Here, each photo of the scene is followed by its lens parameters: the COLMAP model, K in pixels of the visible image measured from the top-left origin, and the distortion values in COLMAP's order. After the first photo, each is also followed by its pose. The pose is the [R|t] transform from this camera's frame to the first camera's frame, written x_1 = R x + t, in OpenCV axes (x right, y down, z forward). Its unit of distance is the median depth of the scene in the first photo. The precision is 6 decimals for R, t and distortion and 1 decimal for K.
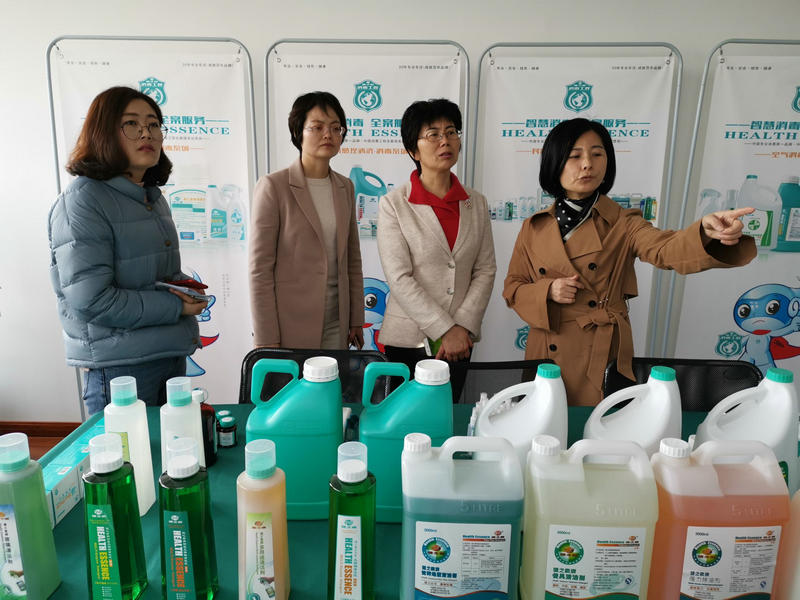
lens RADIAL K [[611.7, 0, 401.4], [0, 611.7, 301.2], [0, 0, 1]] dist [0.049790, -0.045660]
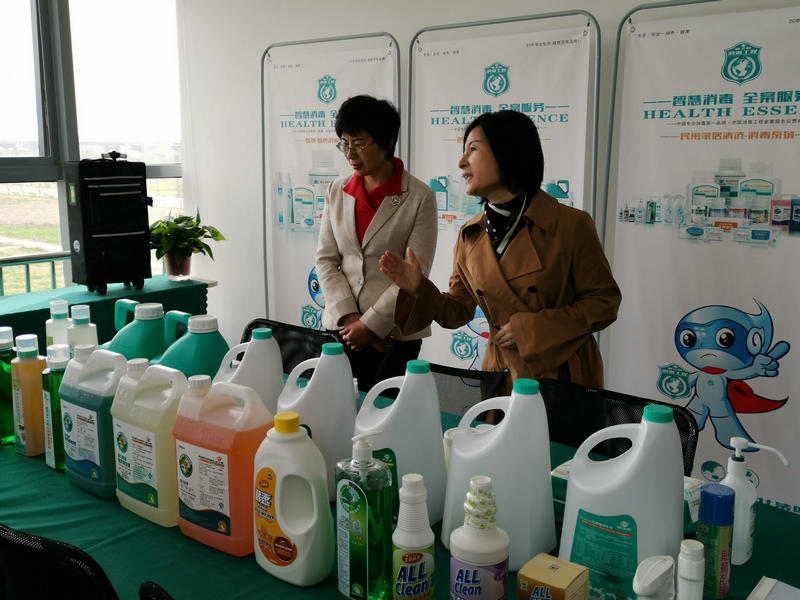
lens RADIAL K [[823.4, 0, 400.0], [0, 823.4, 300.0], [0, 0, 1]] dist [0.053630, -0.025910]
pose [[0.785133, 0.104125, -0.610511, 0.858976], [-0.134073, 0.990966, -0.003408, 0.015402], [0.604641, 0.084529, 0.792000, -0.033164]]
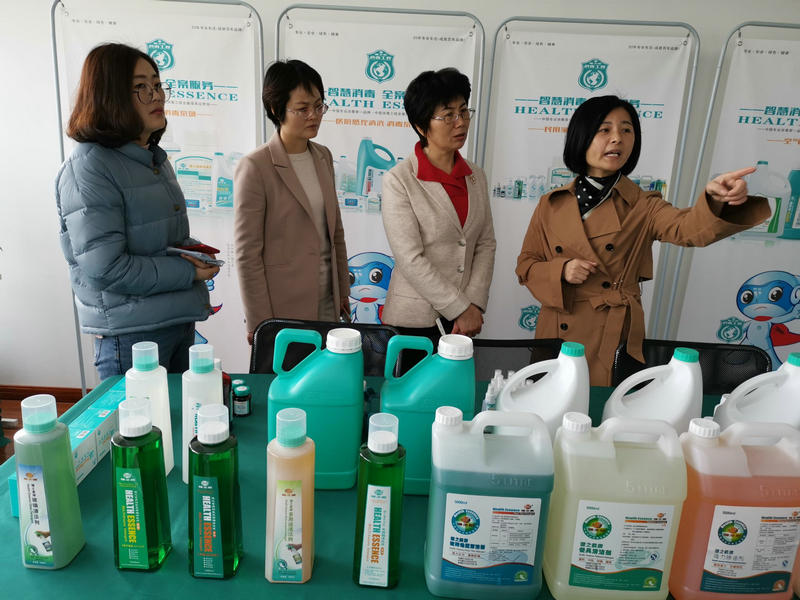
lens RADIAL K [[611.8, 0, 400.0], [0, 611.8, 300.0], [0, 0, 1]] dist [0.057630, -0.057388]
pose [[0.999411, 0.030862, 0.015006, -0.037204], [-0.031375, 0.998886, 0.035239, 0.004489], [-0.013901, -0.035689, 0.999266, 0.003201]]
